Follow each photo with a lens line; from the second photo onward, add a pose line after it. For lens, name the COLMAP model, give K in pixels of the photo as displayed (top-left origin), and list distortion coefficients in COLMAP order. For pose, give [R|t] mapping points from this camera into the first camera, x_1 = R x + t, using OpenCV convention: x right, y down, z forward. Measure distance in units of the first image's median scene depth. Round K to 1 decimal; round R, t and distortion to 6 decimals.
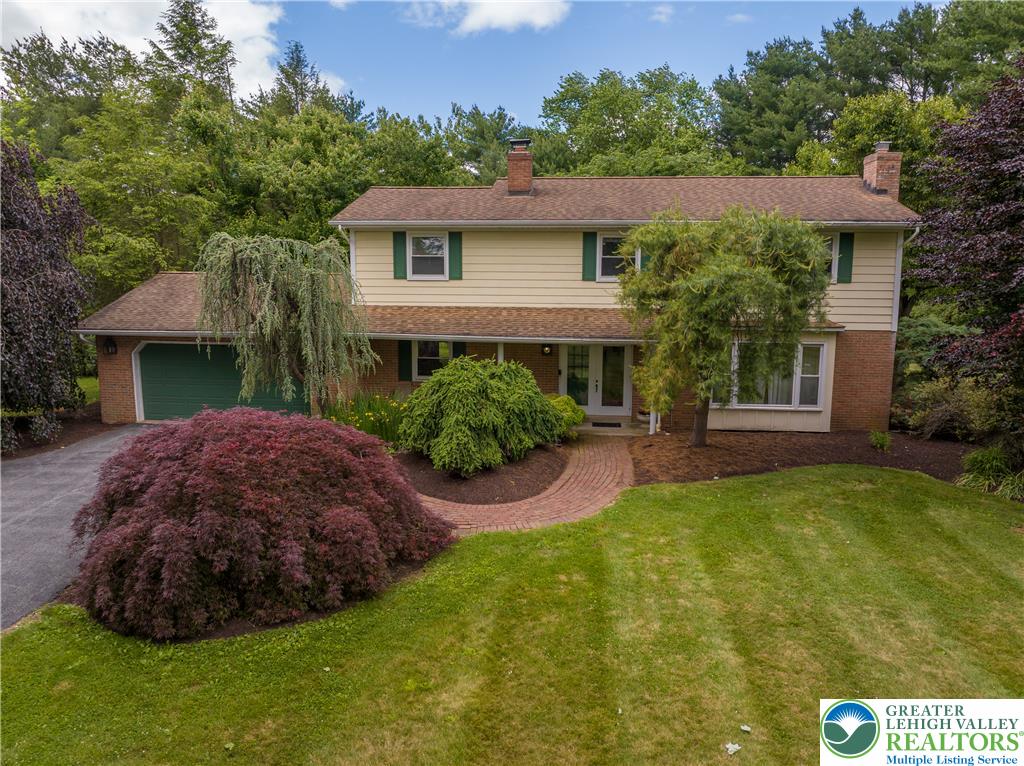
lens RADIAL K [[749.2, 0, 512.0], [0, 749.2, 383.0], [0, 0, 1]] dist [-0.039243, -0.002283]
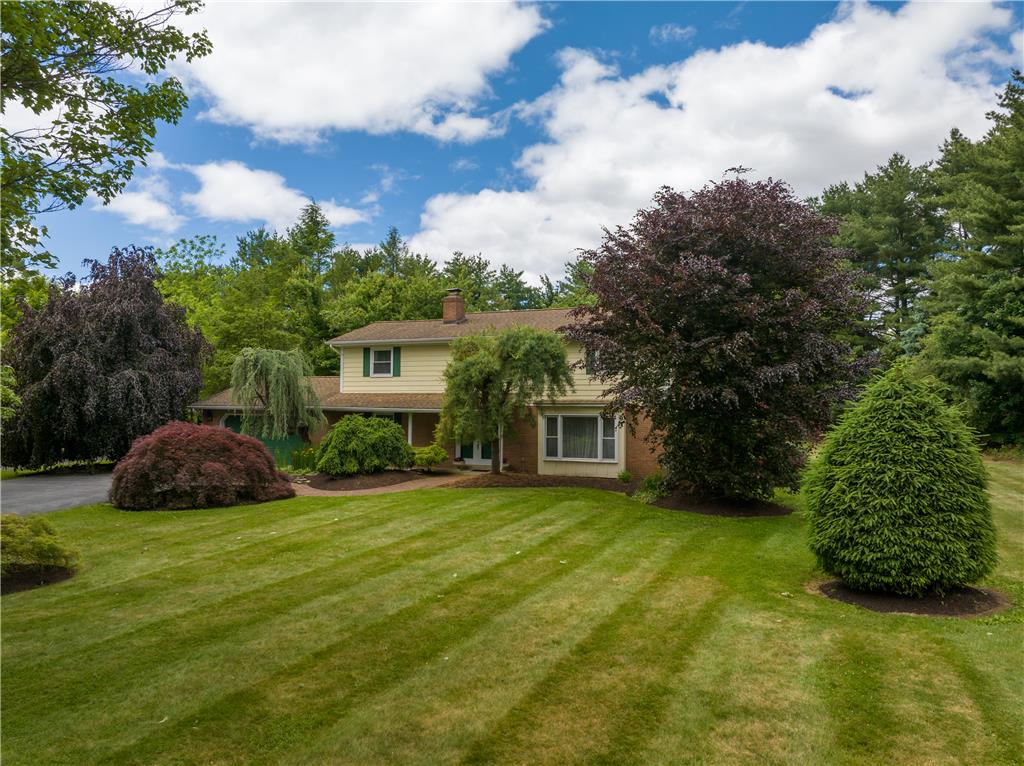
lens RADIAL K [[749.2, 0, 512.0], [0, 749.2, 383.0], [0, 0, 1]] dist [-0.039243, -0.002283]
pose [[0.952881, -0.009419, -0.303199, 0.638840], [-0.046800, 0.982986, -0.177618, 0.145649], [0.299713, 0.183438, 0.936228, -0.409465]]
